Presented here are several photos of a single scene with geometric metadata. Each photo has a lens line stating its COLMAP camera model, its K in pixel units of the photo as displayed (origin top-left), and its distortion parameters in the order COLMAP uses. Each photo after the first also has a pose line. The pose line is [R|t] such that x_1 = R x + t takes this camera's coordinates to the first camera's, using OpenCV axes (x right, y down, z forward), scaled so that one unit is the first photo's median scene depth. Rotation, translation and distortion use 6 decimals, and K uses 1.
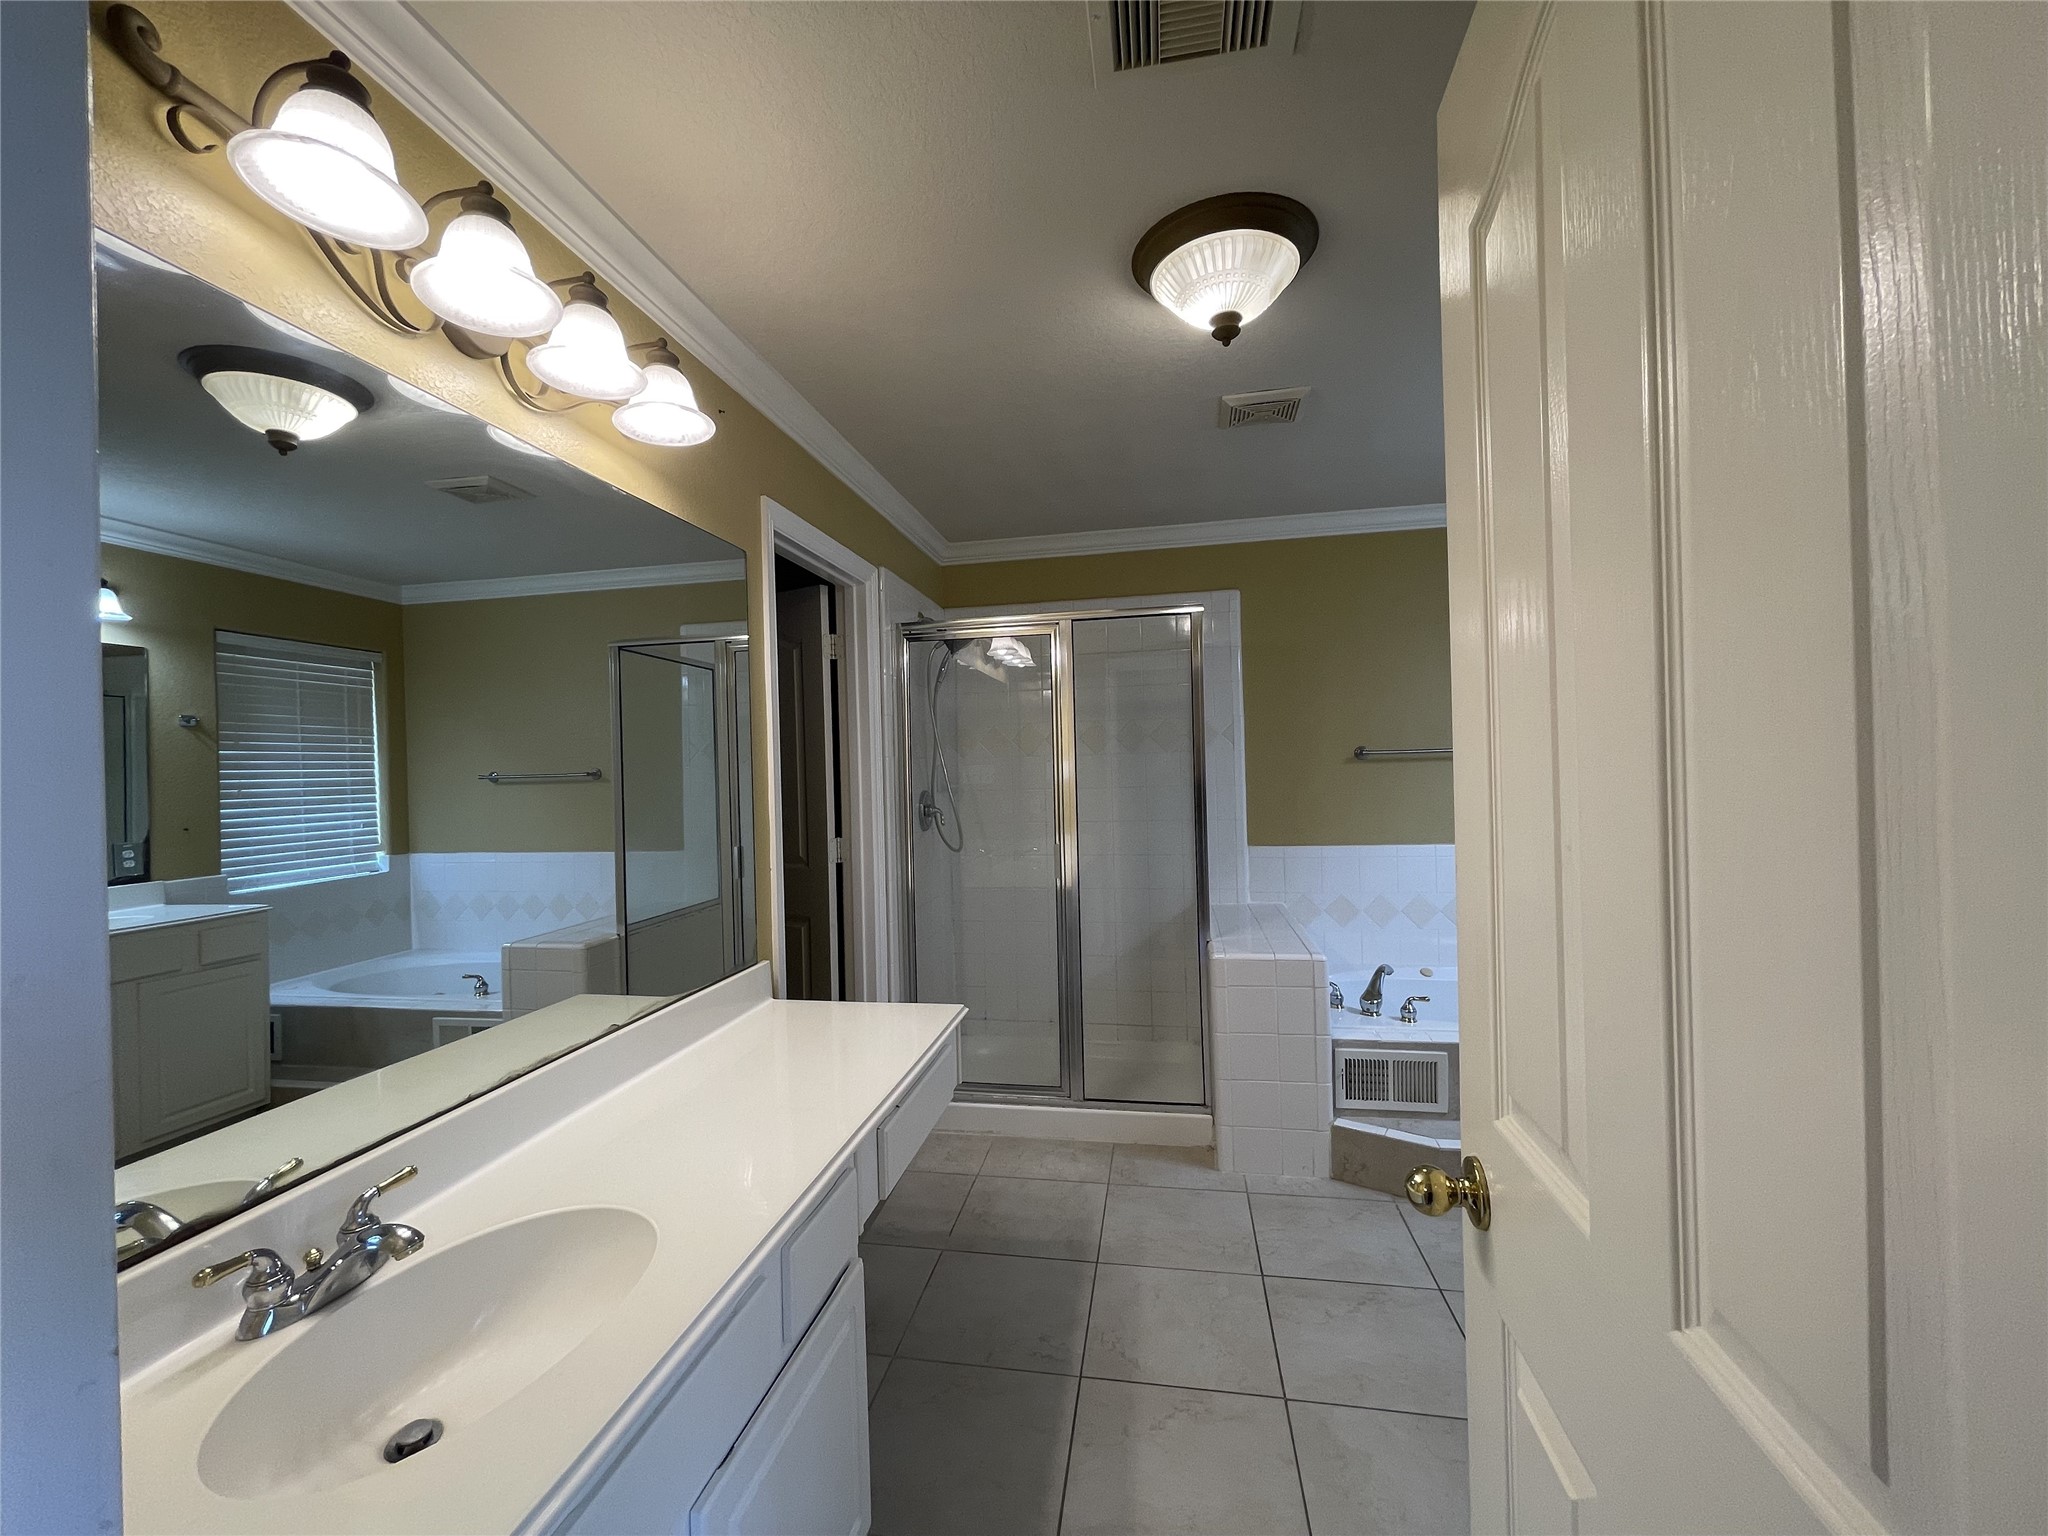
lens RADIAL K [[824.6, 0, 1022.2], [0, 824.6, 770.5], [0, 0, 1]] dist [-0.000801, -0.000049]
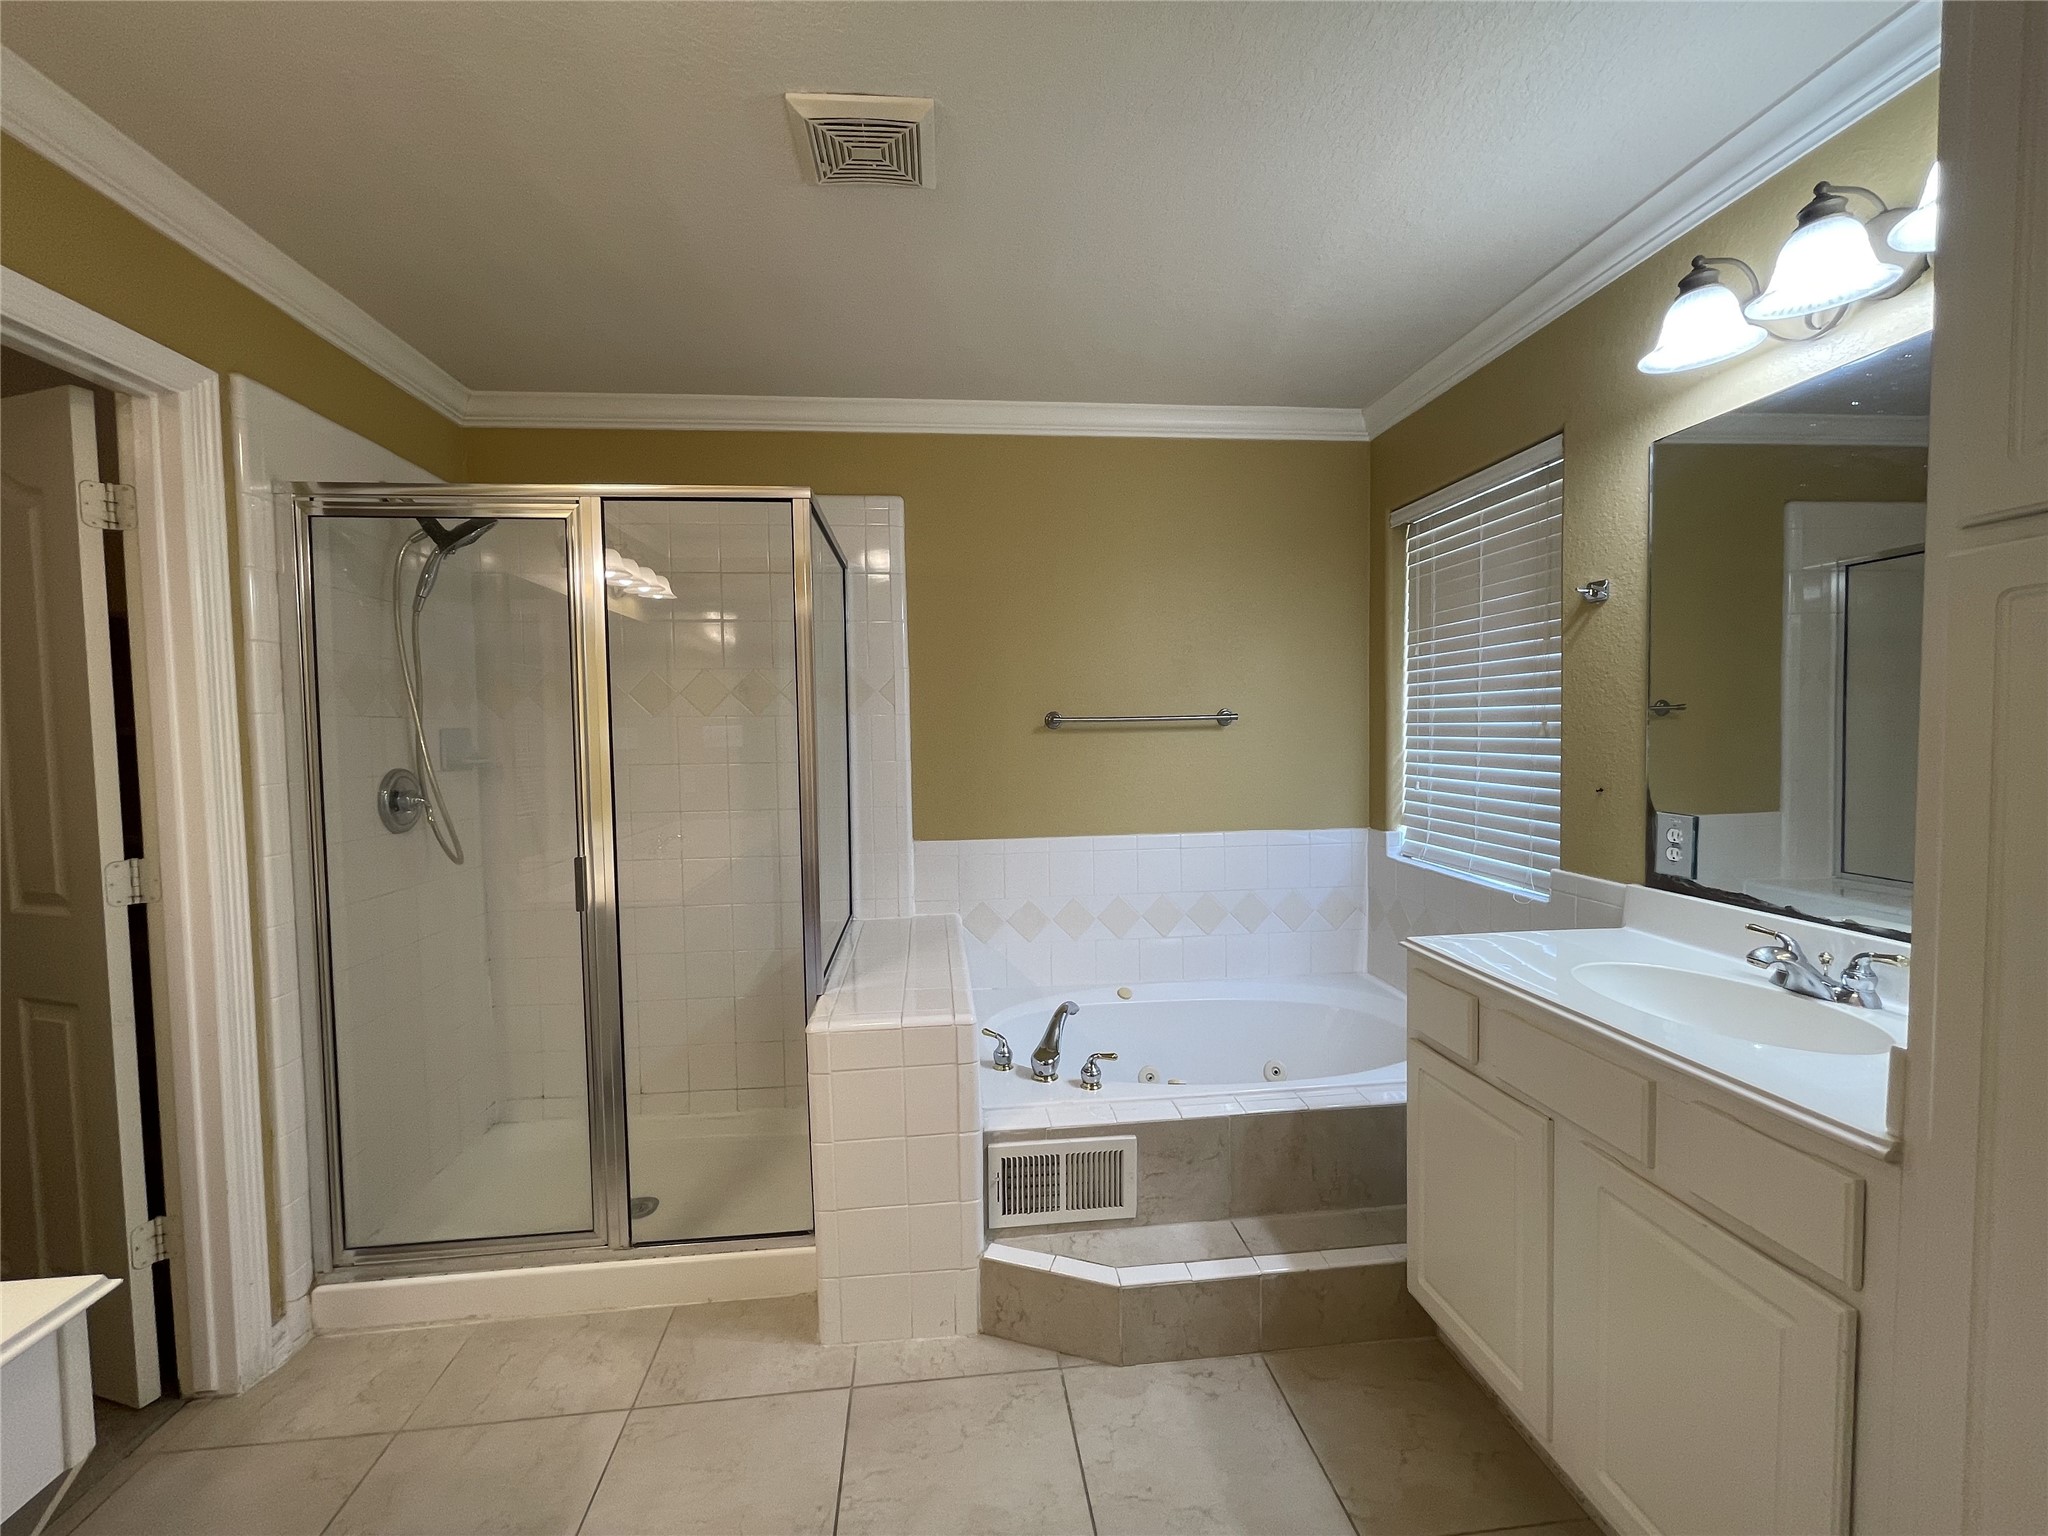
lens RADIAL K [[824.6, 0, 1019.3], [0, 824.6, 766.7], [0, 0, 1]] dist [-0.000801, -0.000049]
pose [[0.957513, -0.000533, 0.288389, 0.200470], [-0.009682, 0.999375, 0.033993, -0.004289], [-0.288227, -0.035341, 0.956910, 0.333972]]
